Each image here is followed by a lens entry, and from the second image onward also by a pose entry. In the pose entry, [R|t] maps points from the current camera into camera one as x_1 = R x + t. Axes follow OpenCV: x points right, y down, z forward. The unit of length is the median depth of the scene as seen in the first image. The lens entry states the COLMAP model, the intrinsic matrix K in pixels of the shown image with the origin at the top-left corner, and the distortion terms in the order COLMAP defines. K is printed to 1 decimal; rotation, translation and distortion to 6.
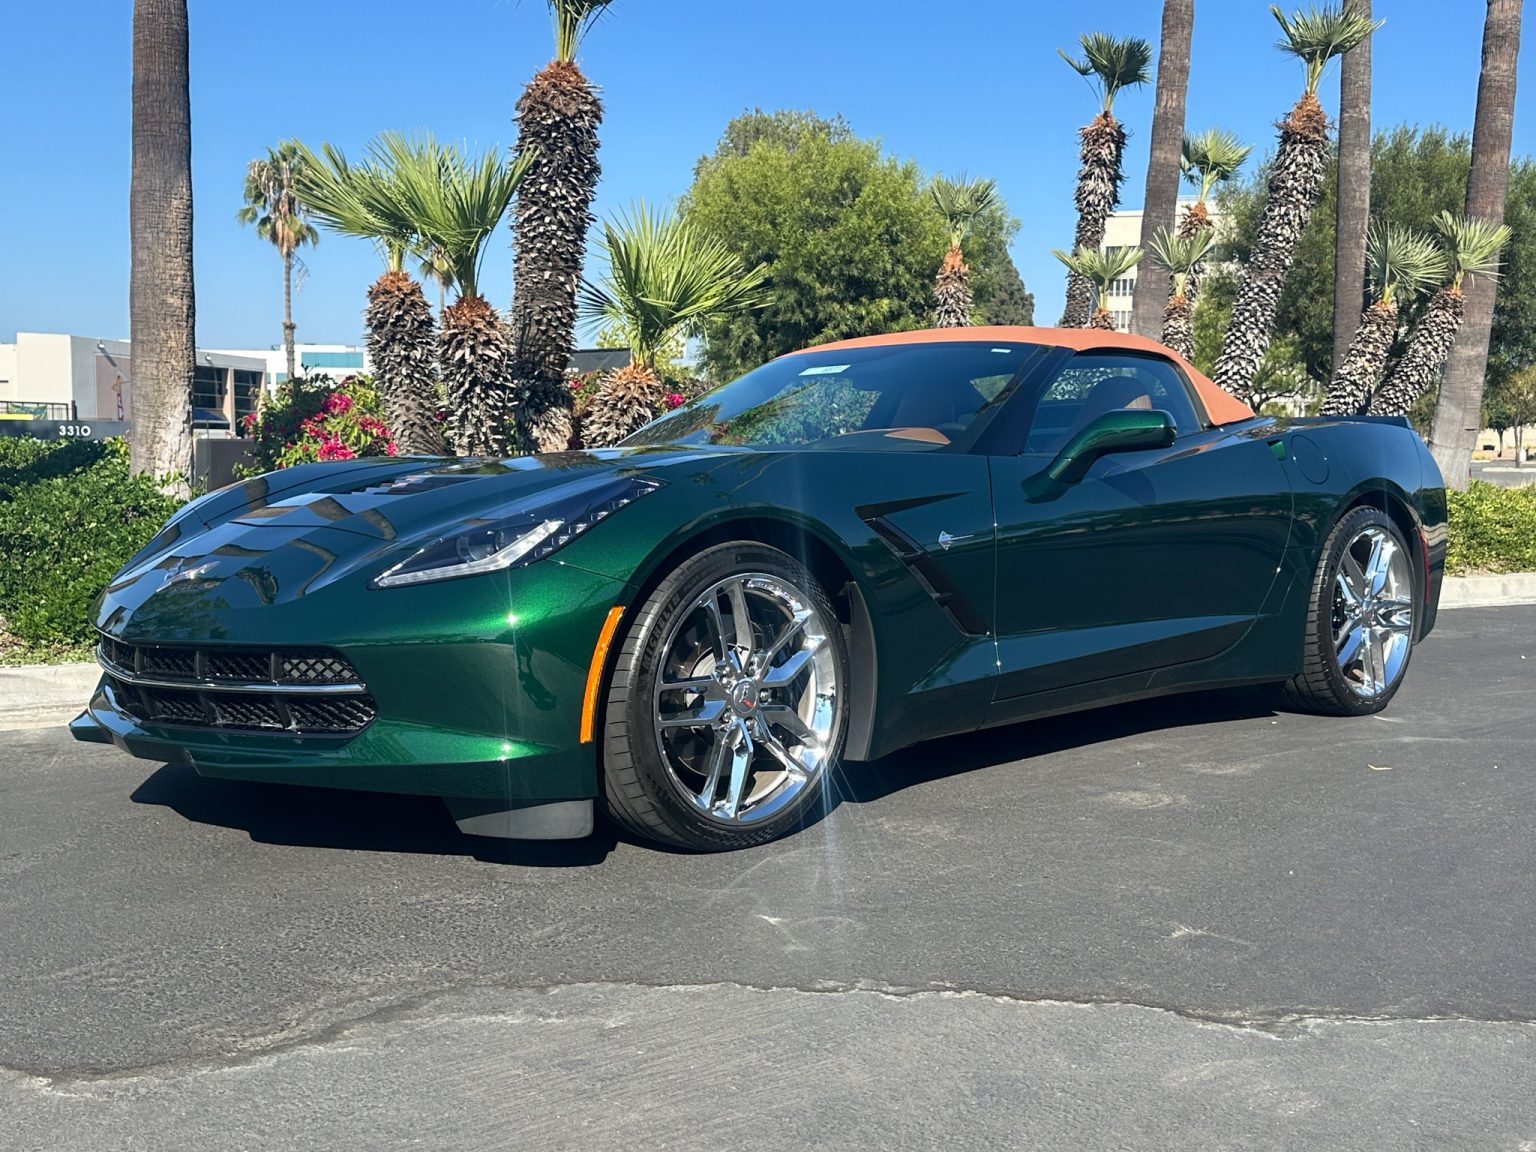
lens RADIAL K [[1617.4, 0, 759.9], [0, 1617.4, 571.0], [0, 0, 1]] dist [0.219267, -0.519883]
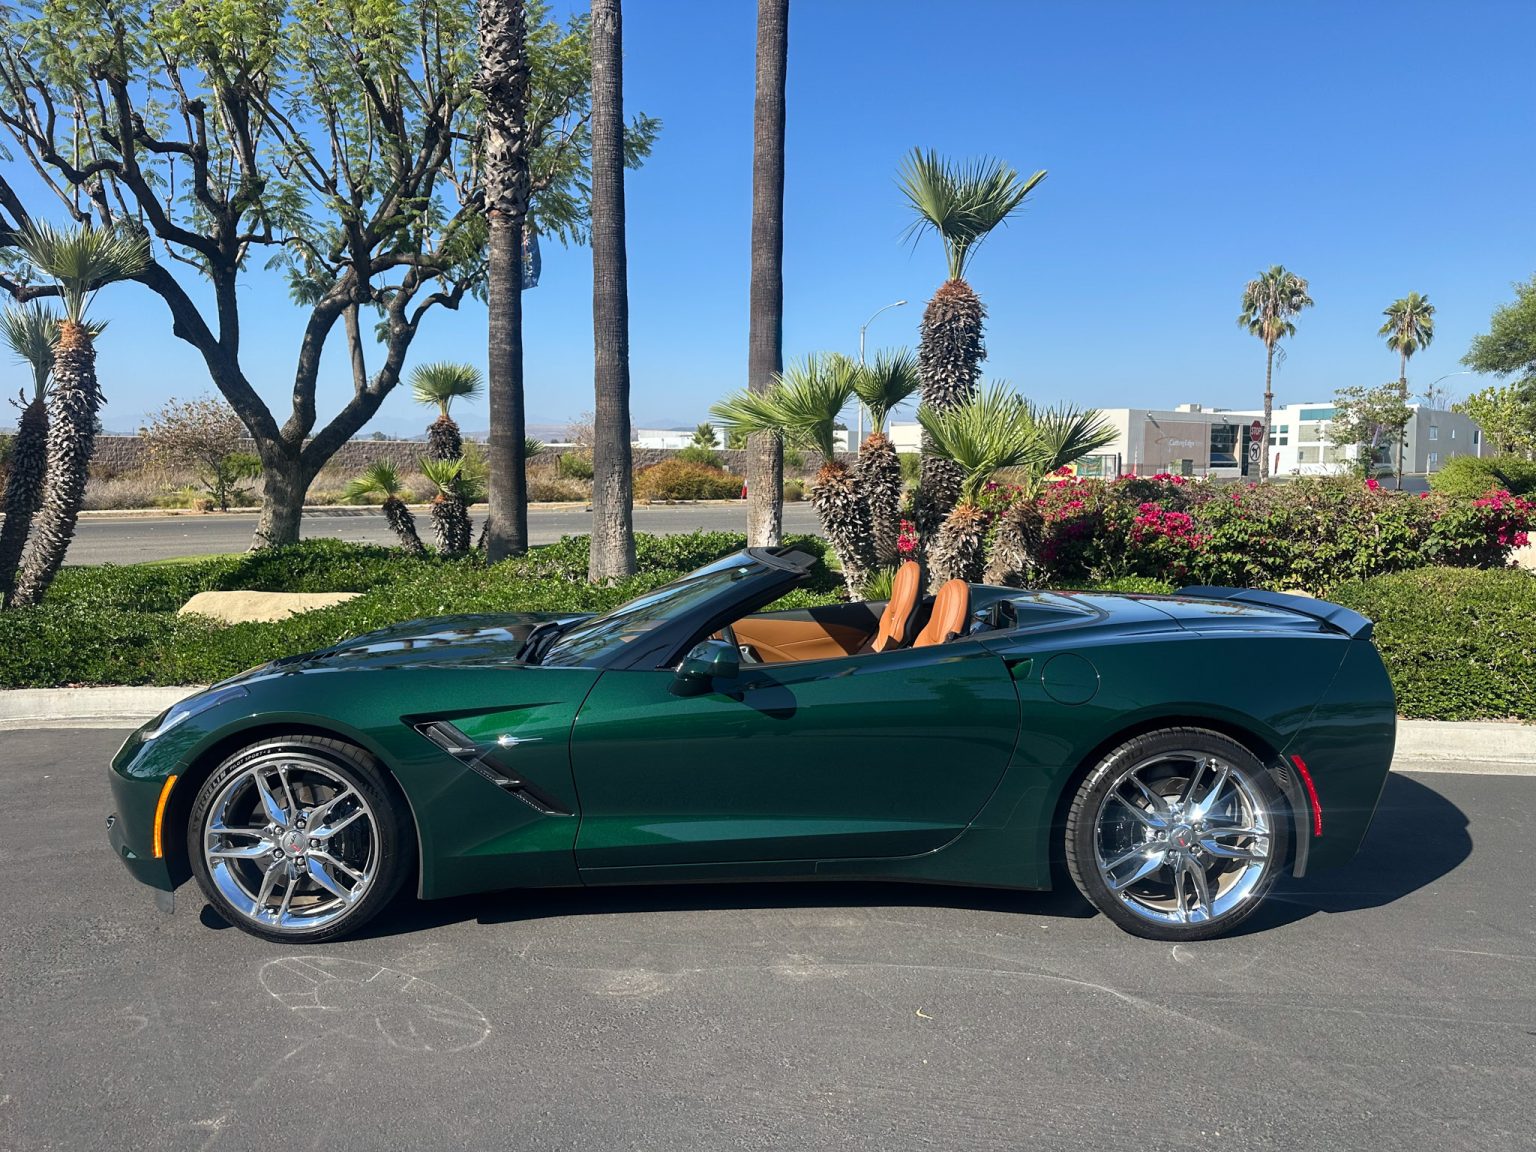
lens RADIAL K [[1066.6, 0, 761.0], [0, 1066.6, 589.1], [0, 0, 1]] dist [0.065542, -0.078059]
pose [[0.728372, 0.067926, -0.681807, 0.385516], [-0.046222, 0.997678, 0.050016, -0.088908], [0.683621, -0.004915, 0.729820, 0.233796]]
